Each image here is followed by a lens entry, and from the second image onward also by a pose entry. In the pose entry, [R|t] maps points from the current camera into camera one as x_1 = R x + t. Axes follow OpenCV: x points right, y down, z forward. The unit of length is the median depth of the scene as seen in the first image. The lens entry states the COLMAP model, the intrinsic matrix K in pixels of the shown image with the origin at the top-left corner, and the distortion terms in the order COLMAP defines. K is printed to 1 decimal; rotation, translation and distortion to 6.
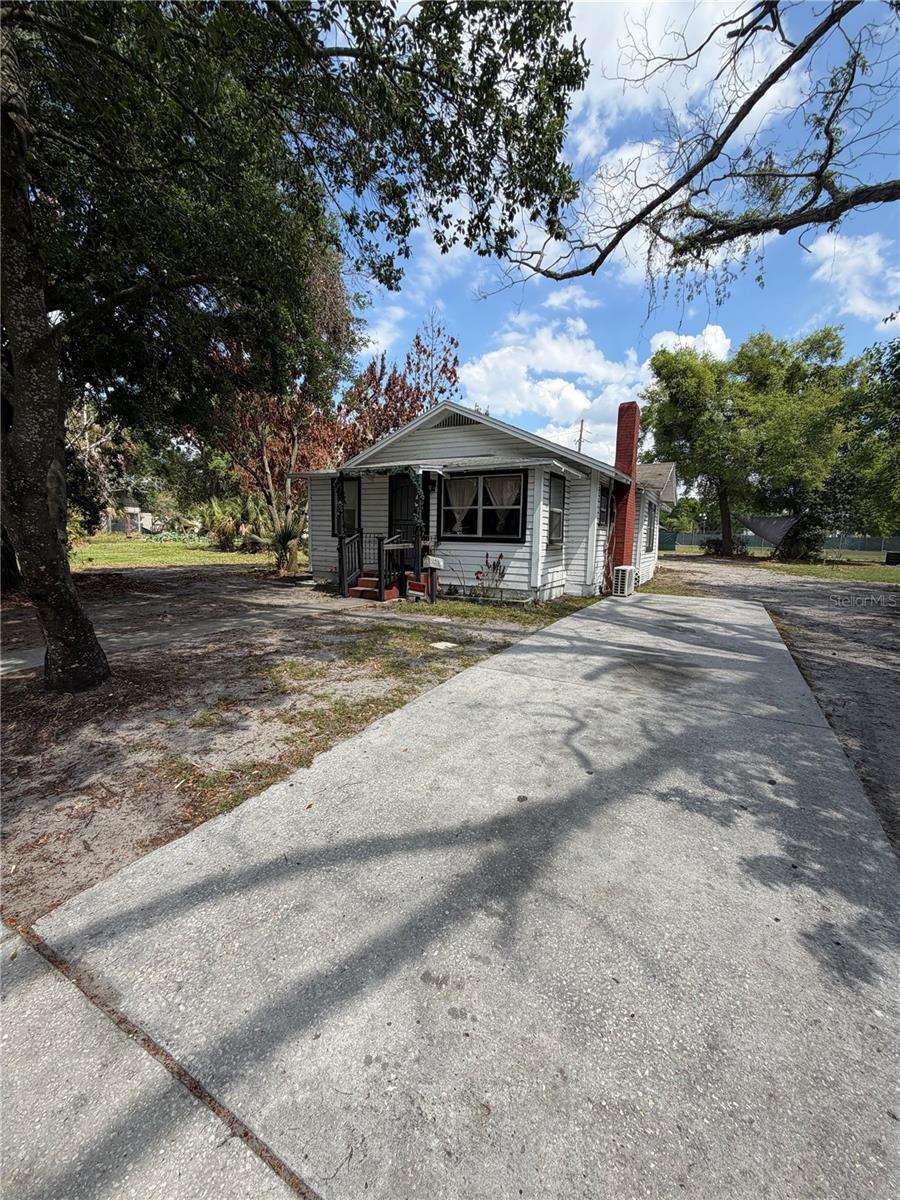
lens RADIAL K [[478.5, 0, 451.6], [0, 478.5, 597.5], [0, 0, 1]] dist [-0.000785, 0.000792]
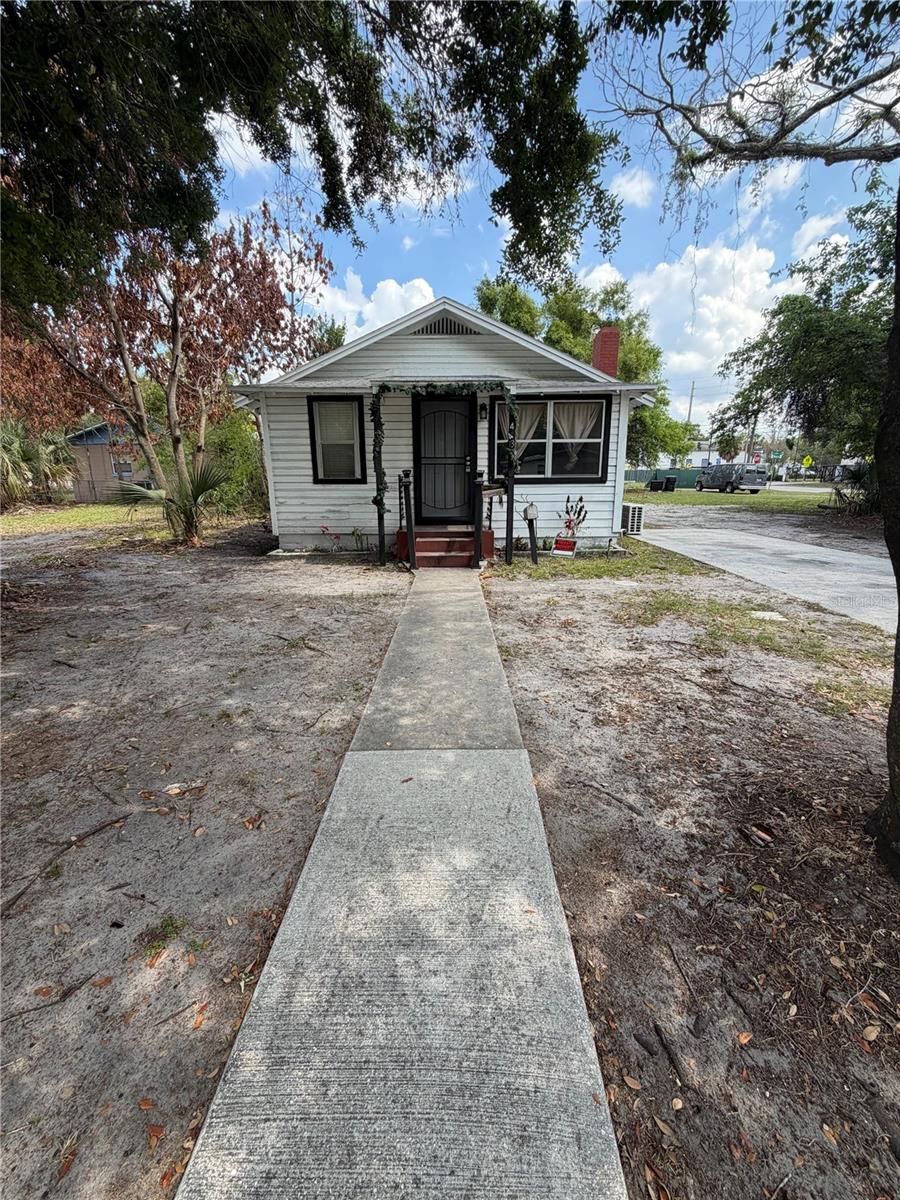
lens RADIAL K [[478.5, 0, 451.6], [0, 478.5, 597.5], [0, 0, 1]] dist [-0.000785, 0.000792]
pose [[0.873112, -0.148158, 0.464463, -0.486956], [0.088809, 0.985099, 0.147288, -0.055429], [-0.479363, -0.087350, 0.873259, 0.320747]]
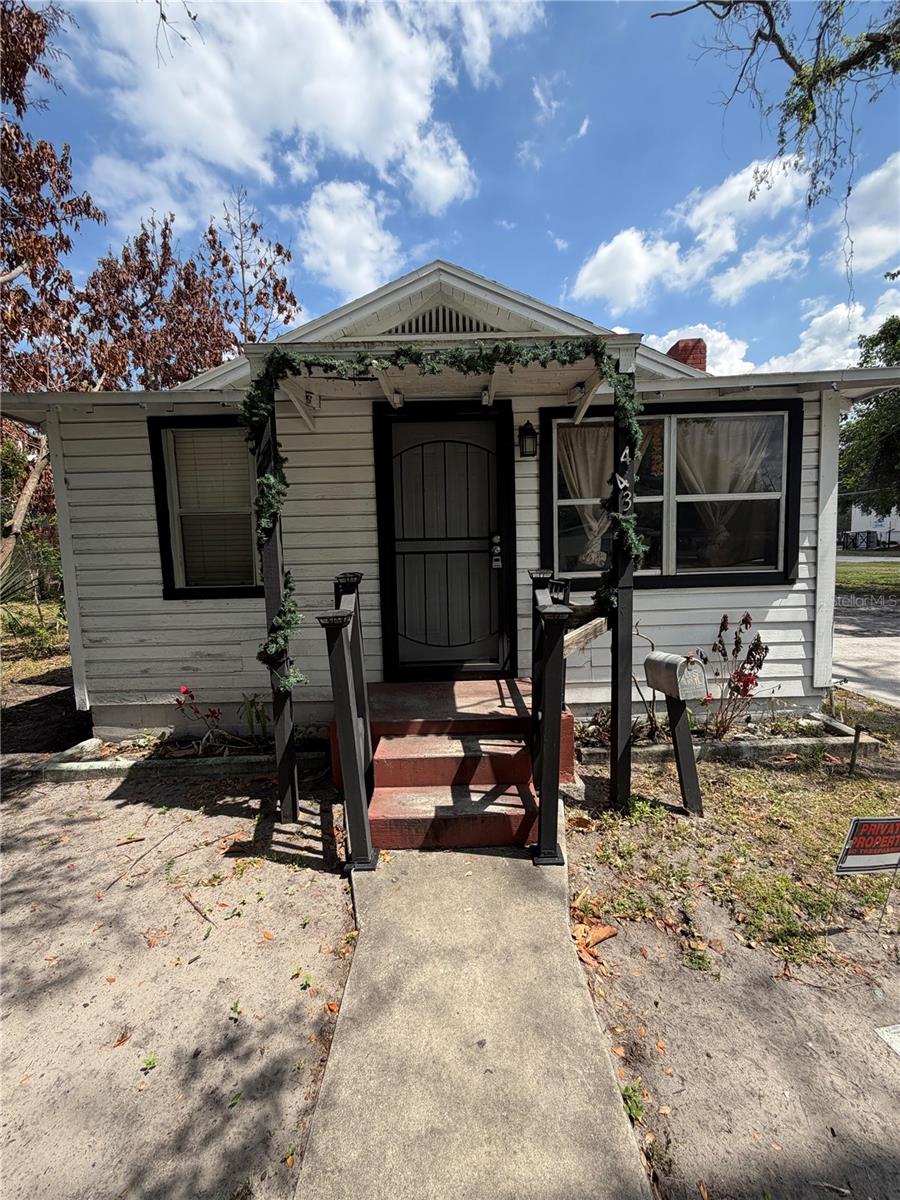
lens RADIAL K [[478.5, 0, 451.6], [0, 478.5, 597.5], [0, 0, 1]] dist [-0.000785, 0.000792]
pose [[0.871415, -0.095494, 0.481163, -0.272078], [0.111034, 0.993809, -0.003853, -0.121196], [-0.477816, 0.056783, 0.876623, 0.715988]]
